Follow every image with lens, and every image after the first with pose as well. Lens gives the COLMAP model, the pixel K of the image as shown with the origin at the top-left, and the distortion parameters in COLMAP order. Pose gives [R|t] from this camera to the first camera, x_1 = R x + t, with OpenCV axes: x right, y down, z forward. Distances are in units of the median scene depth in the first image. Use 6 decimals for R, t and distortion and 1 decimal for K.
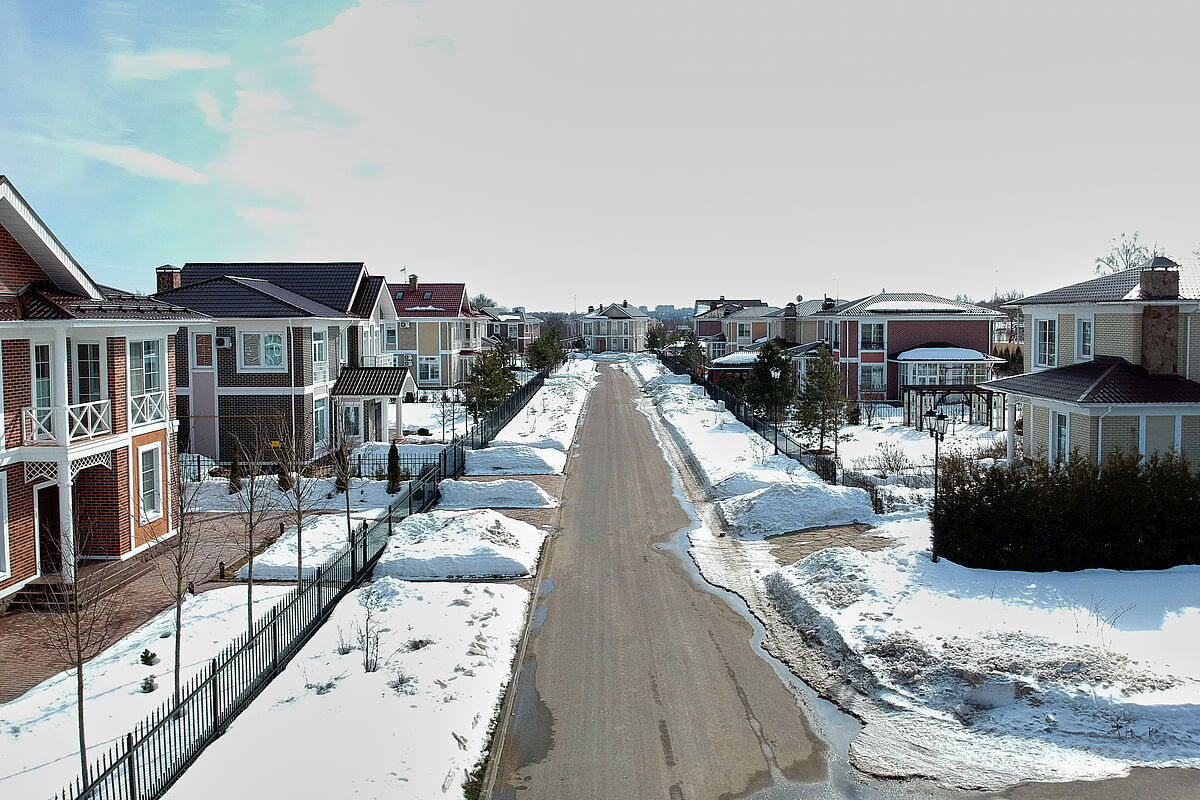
lens RADIAL K [[872.3, 0, 597.5], [0, 872.3, 358.4], [0, 0, 1]] dist [0.120927, -0.231323]
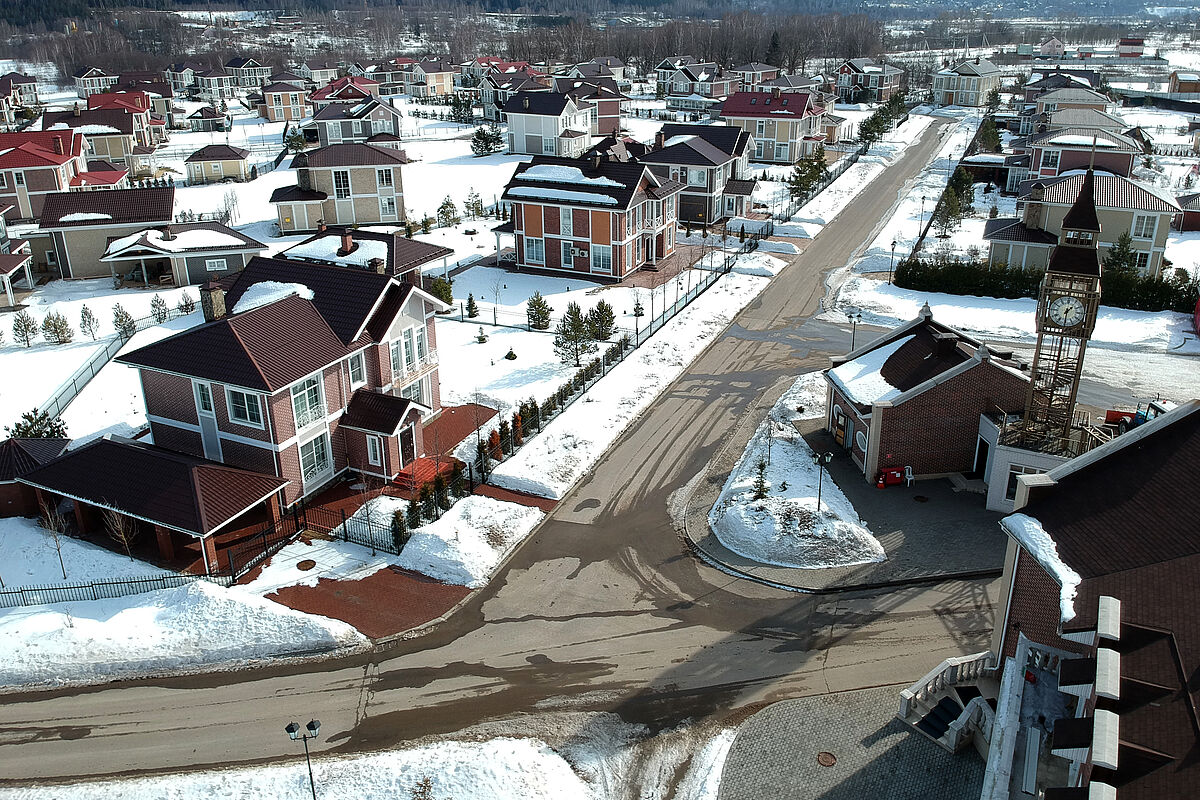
lens RADIAL K [[872.3, 0, 597.5], [0, 872.3, 358.4], [0, 0, 1]] dist [0.120927, -0.231323]
pose [[0.907800, 0.152373, -0.390745, 0.618292], [-0.012639, 0.941185, 0.337656, -0.542540], [0.419213, -0.301586, 0.856333, -2.101354]]
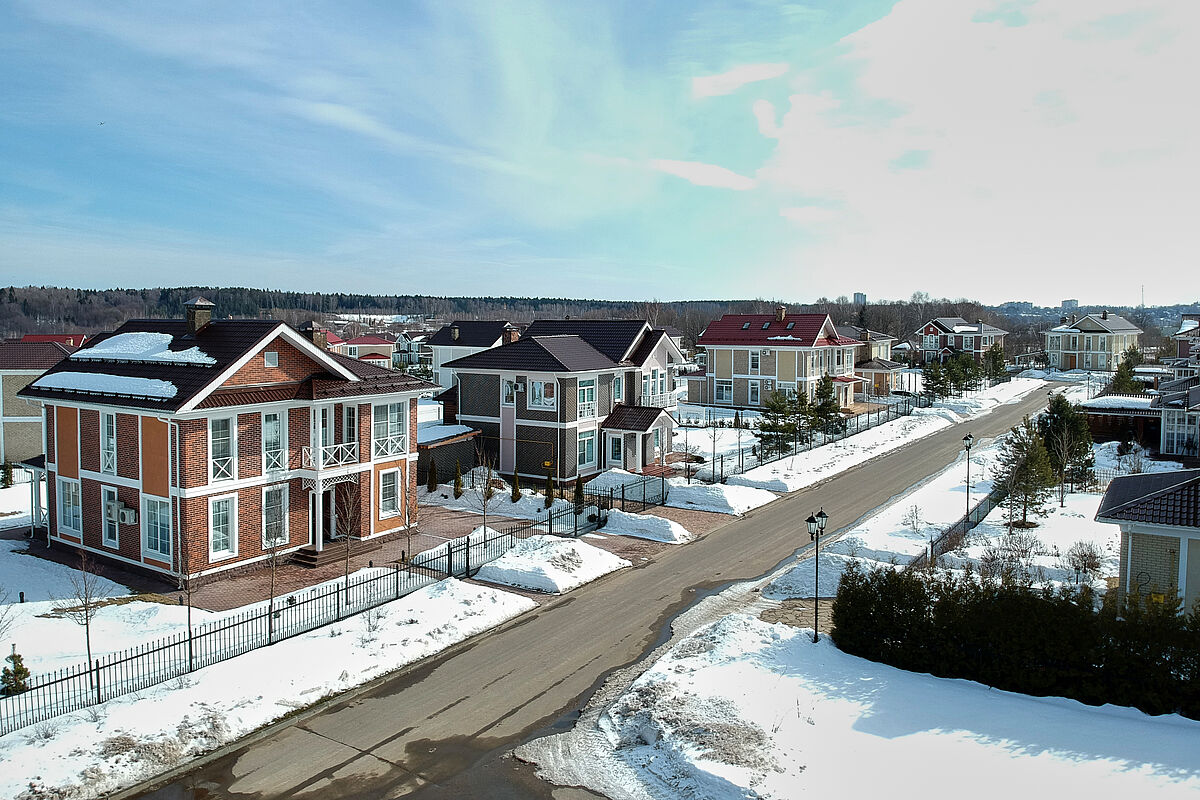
lens RADIAL K [[876.2, 0, 597.2], [0, 876.2, 336.0], [0, 0, 1]] dist [0.084877, -0.154036]
pose [[0.834039, 0.014892, -0.551505, 0.653598], [-0.024976, 0.999630, -0.010778, -0.129727], [0.551141, 0.022763, 0.834102, -0.120399]]
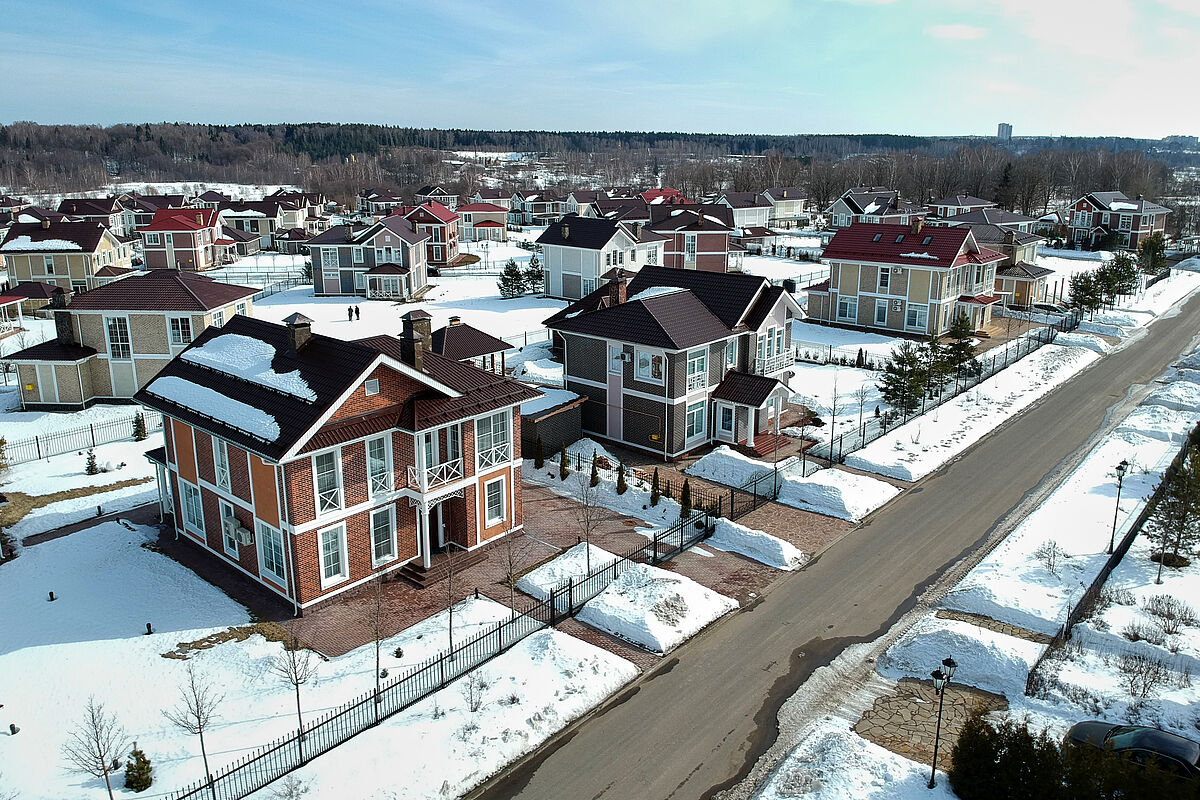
lens RADIAL K [[872.3, 0, 597.5], [0, 872.3, 358.4], [0, 0, 1]] dist [0.120927, -0.231323]
pose [[0.755900, 0.152128, -0.636767, 0.574902], [-0.027785, 0.979206, 0.200955, -0.417893], [0.654097, -0.134209, 0.744409, -0.014818]]
